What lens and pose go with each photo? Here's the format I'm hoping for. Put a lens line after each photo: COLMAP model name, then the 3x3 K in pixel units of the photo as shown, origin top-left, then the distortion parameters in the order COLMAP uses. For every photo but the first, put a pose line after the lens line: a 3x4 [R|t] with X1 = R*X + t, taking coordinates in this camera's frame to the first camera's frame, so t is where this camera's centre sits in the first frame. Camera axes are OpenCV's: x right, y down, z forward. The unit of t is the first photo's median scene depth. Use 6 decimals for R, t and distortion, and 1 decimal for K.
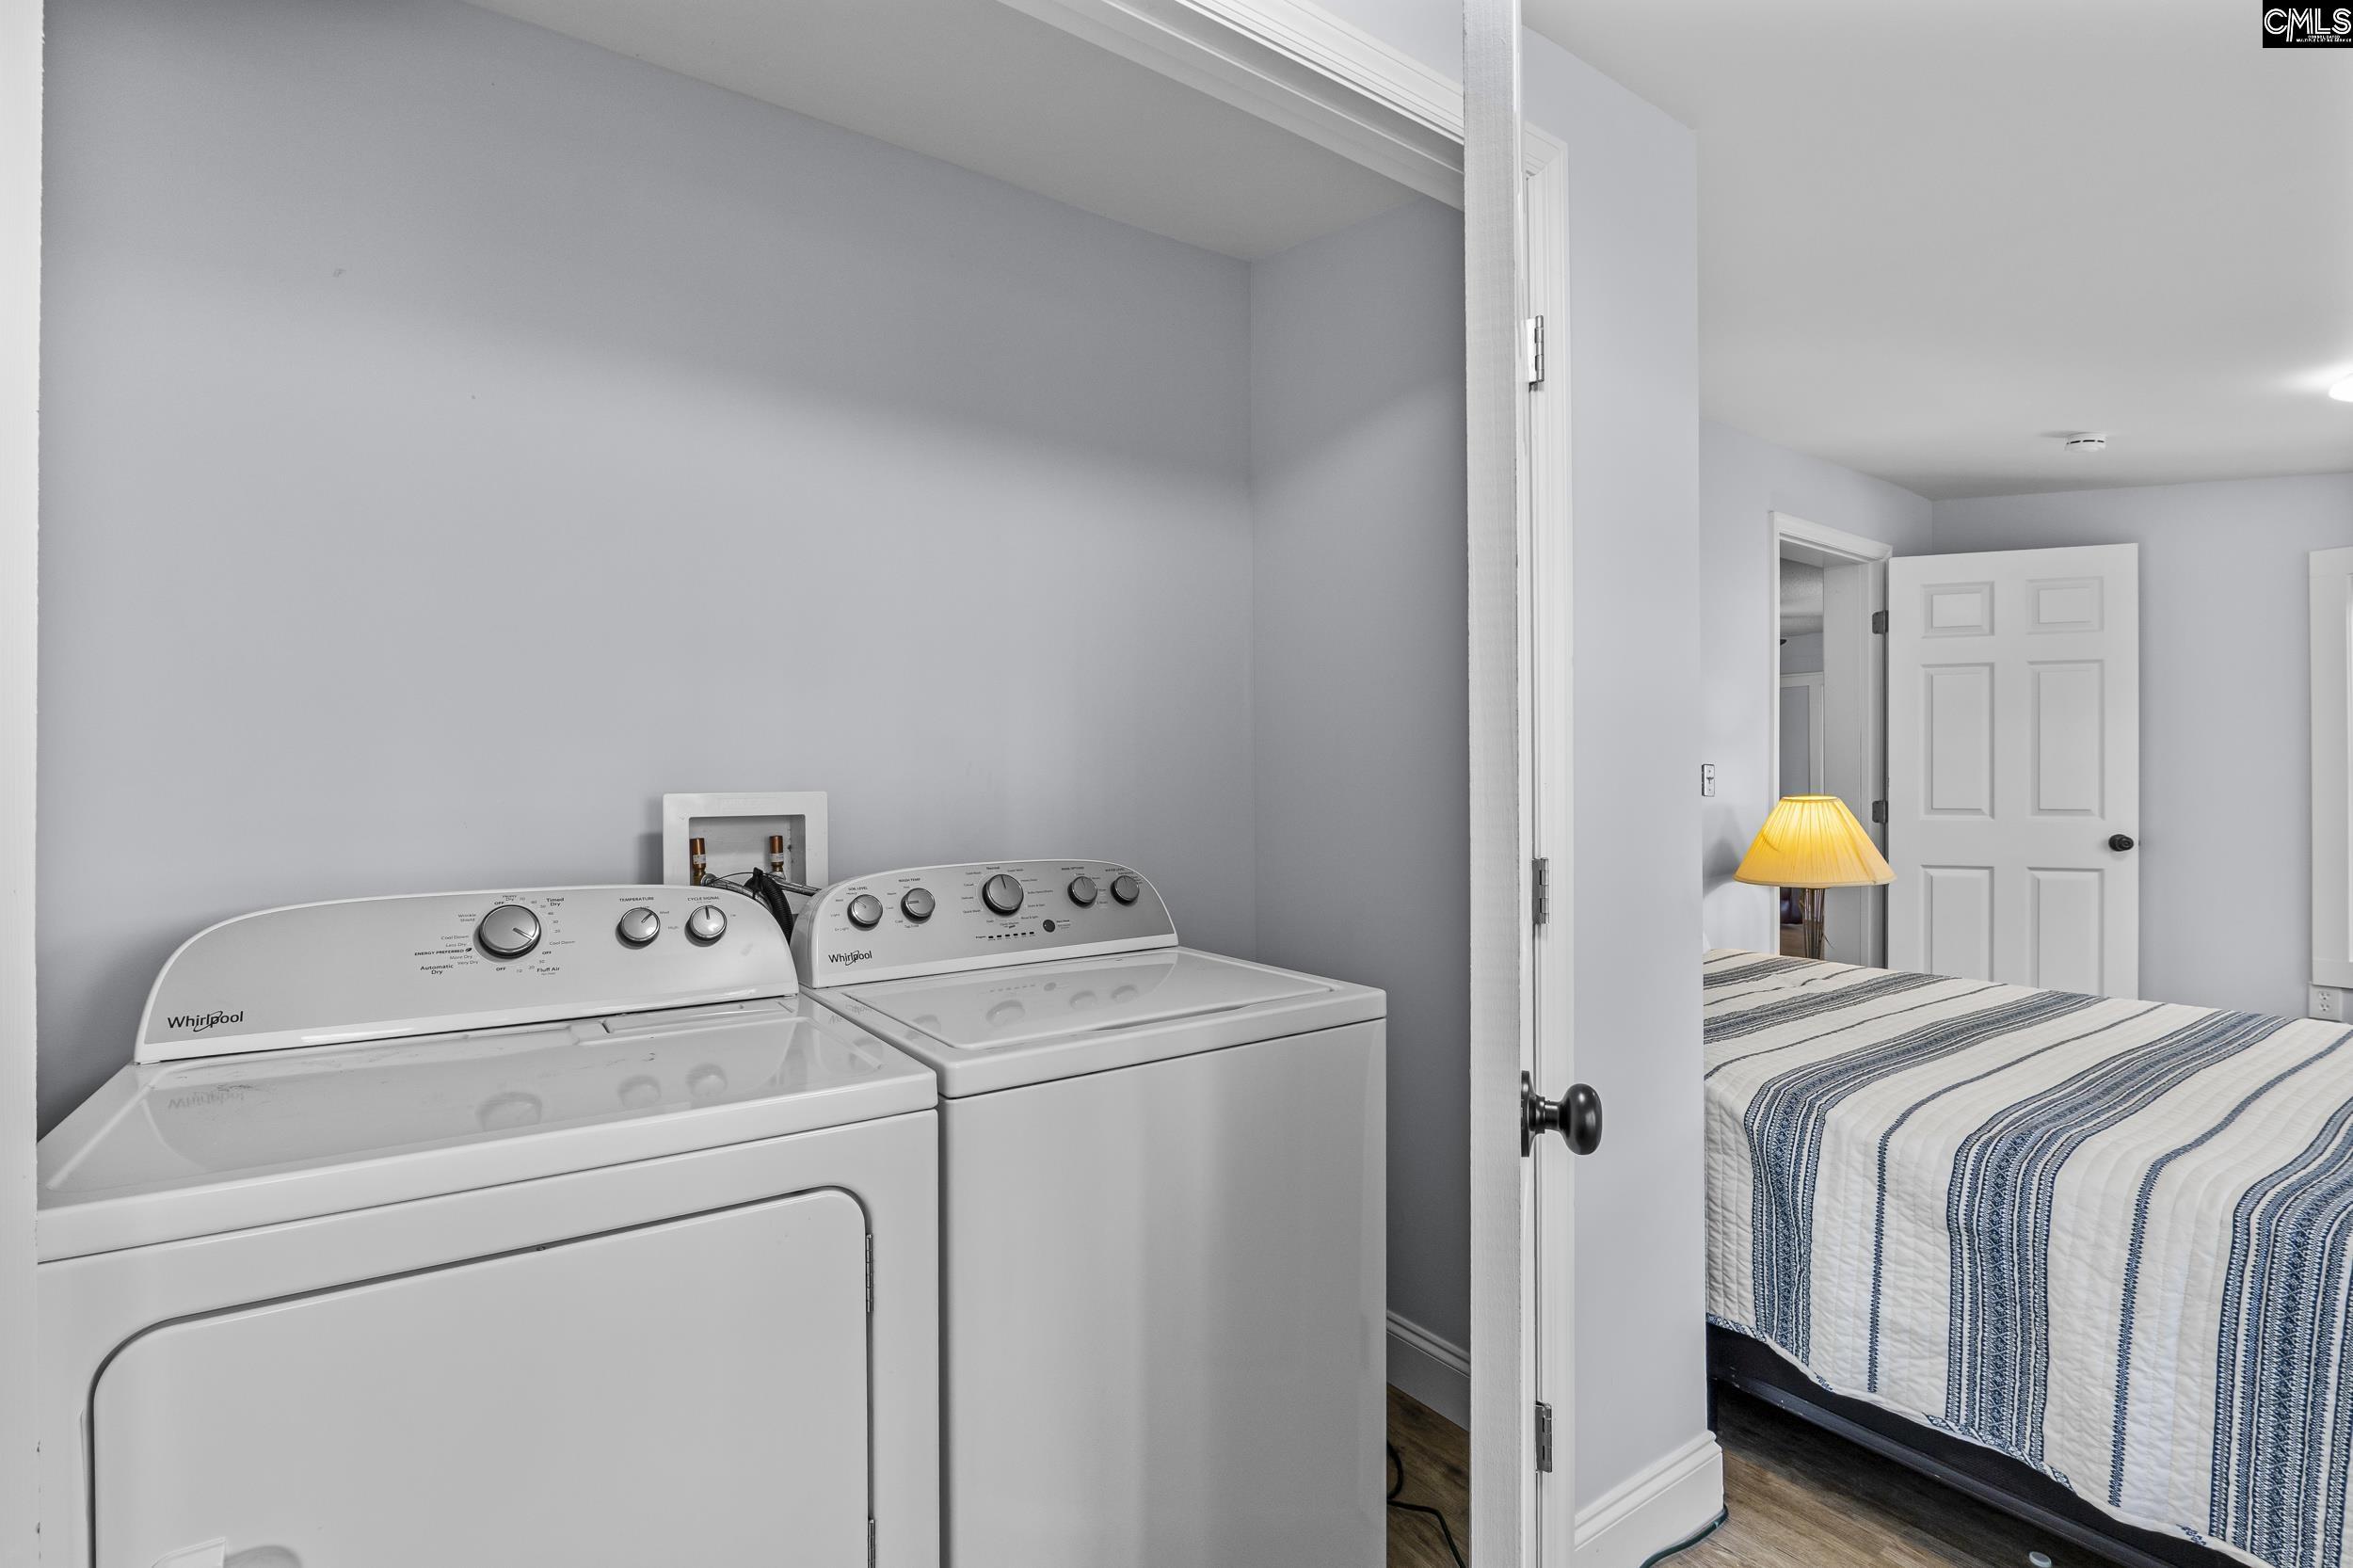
lens RADIAL K [[1084.7, 0, 1172.4], [0, 1084.7, 789.3], [0, 0, 1]] dist [-0.013663, 0.001143]
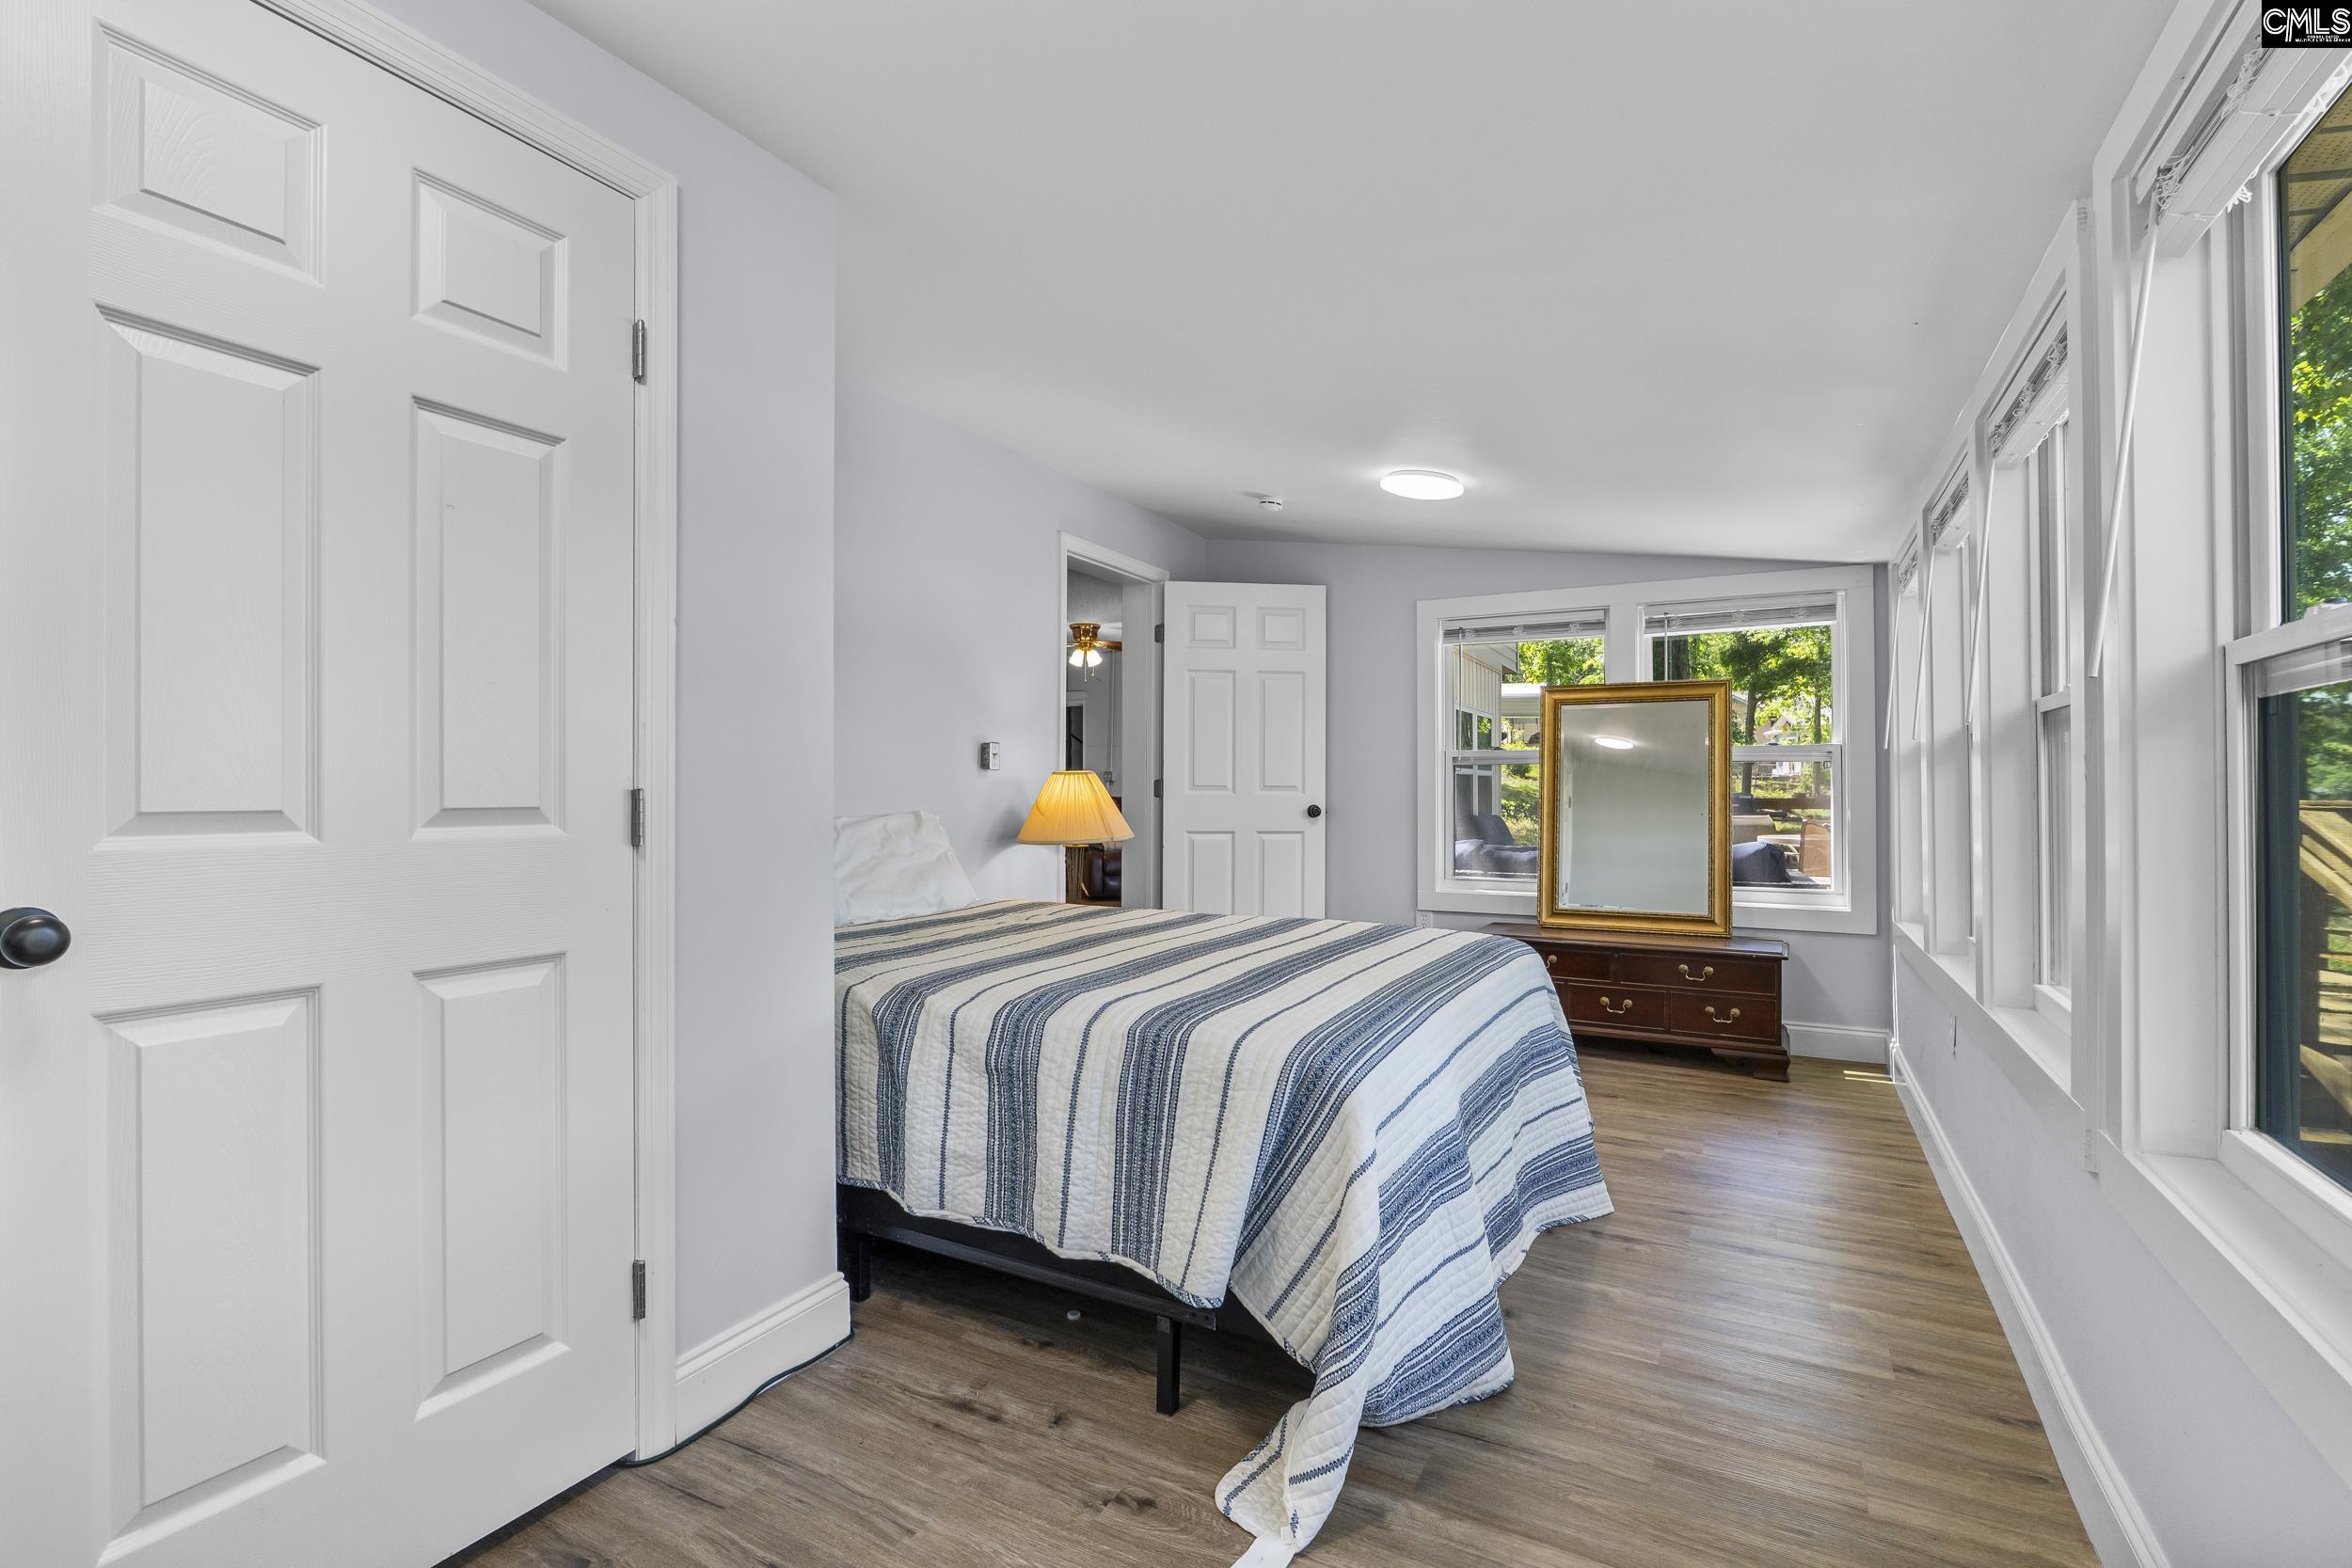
lens RADIAL K [[1084.2, 0, 1171.9], [0, 1084.2, 789.3], [0, 0, 1]] dist [-0.013663, 0.001143]
pose [[0.890702, 0.002516, 0.454580, 0.316329], [-0.002858, 0.999996, 0.000064, 0.060971], [-0.454578, -0.001356, 0.890706, -0.279918]]
